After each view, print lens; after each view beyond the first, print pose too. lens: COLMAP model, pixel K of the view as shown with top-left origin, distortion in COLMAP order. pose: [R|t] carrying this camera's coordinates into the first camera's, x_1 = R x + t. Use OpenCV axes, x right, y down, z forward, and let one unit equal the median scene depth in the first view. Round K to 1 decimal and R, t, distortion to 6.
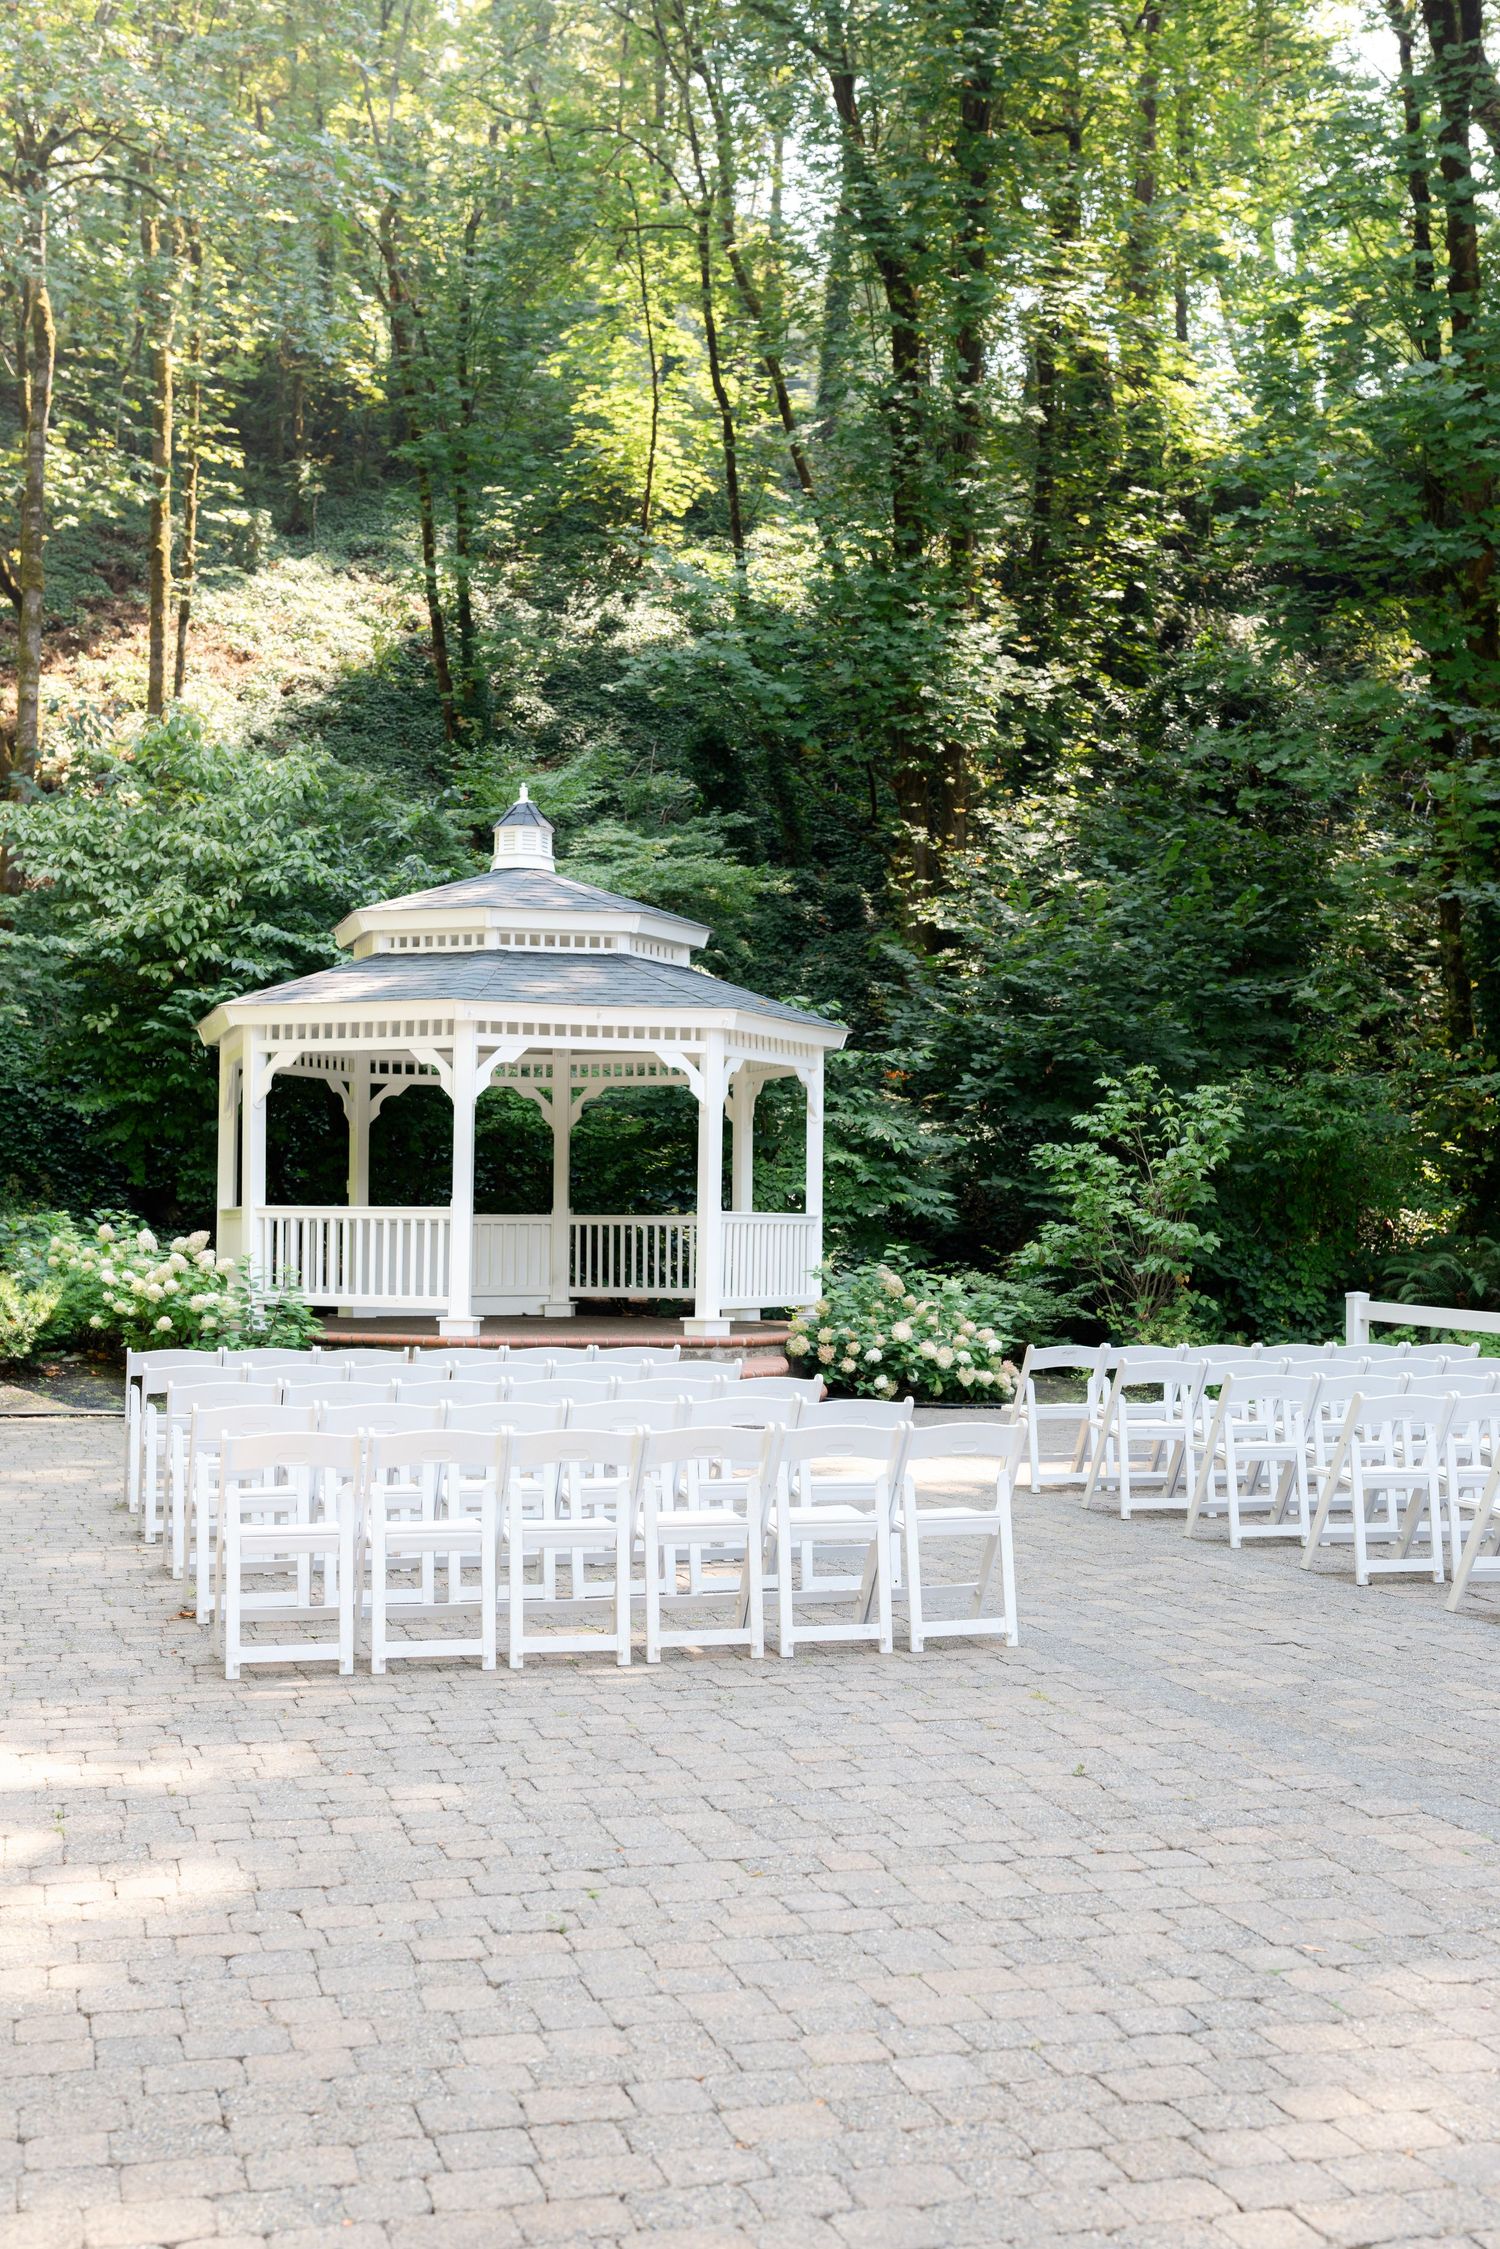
lens RADIAL K [[2424.5, 0, 750.0], [0, 2424.5, 1124.5], [0, 0, 1]] dist [-0.058674, 0.000248]
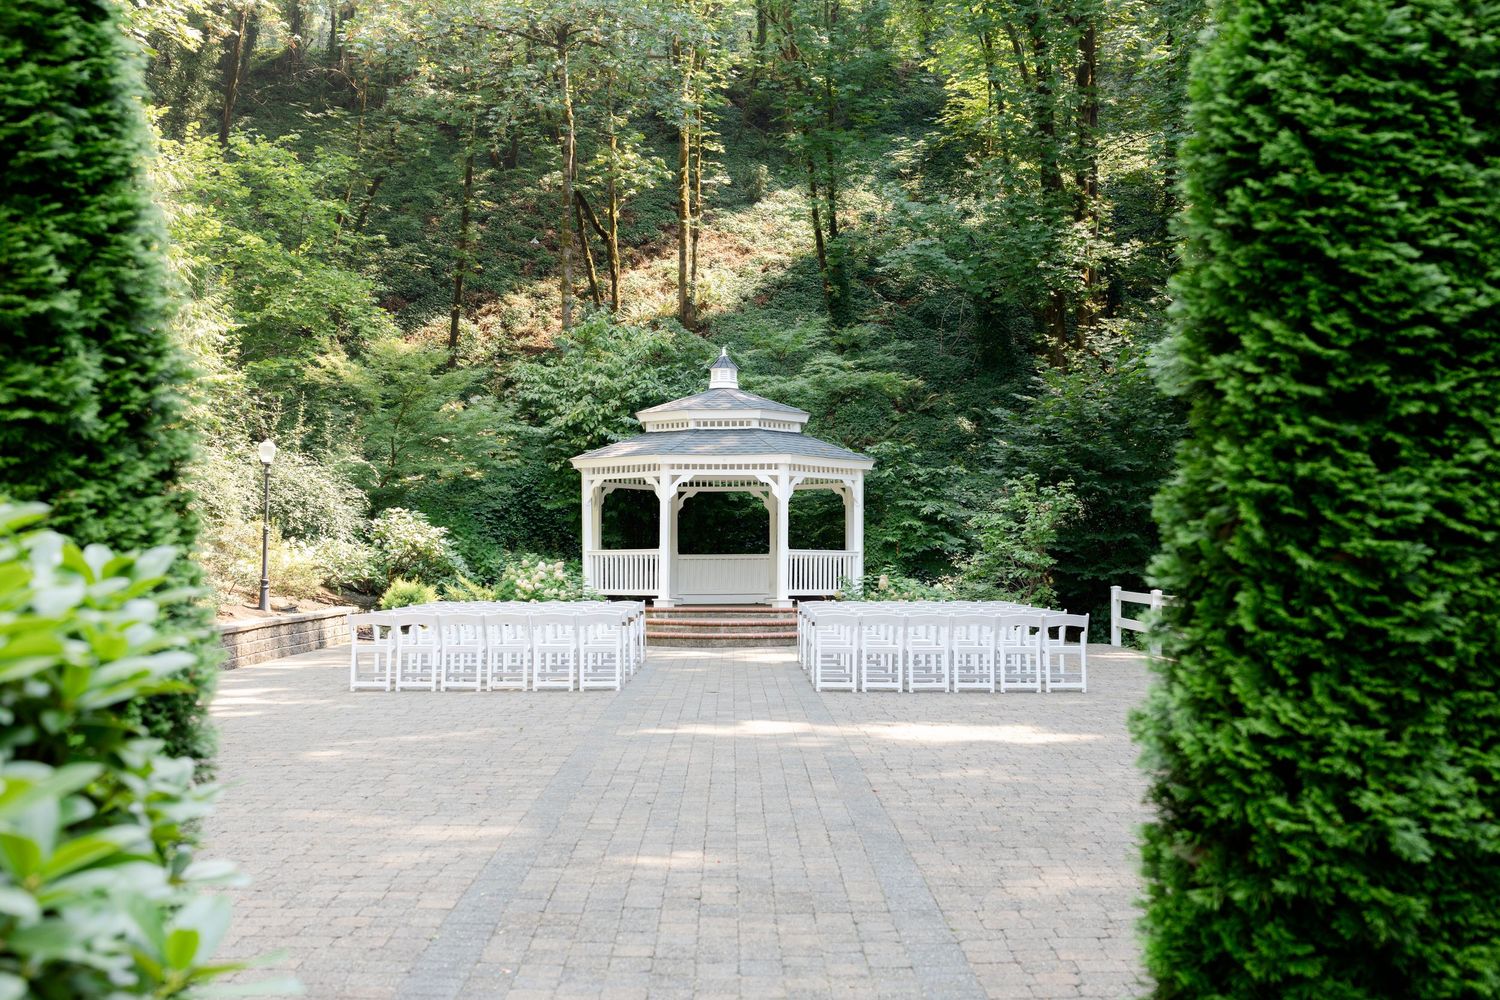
lens RADIAL K [[1617.1, 0, 750.0], [0, 1617.1, 500.0], [0, 0, 1]] dist [-0.058674, 0.000248]
pose [[0.951792, -0.023039, -0.305877, 0.322572], [0.021612, 0.999734, -0.008051, 0.002642], [0.305981, 0.001052, 0.952037, -0.295786]]
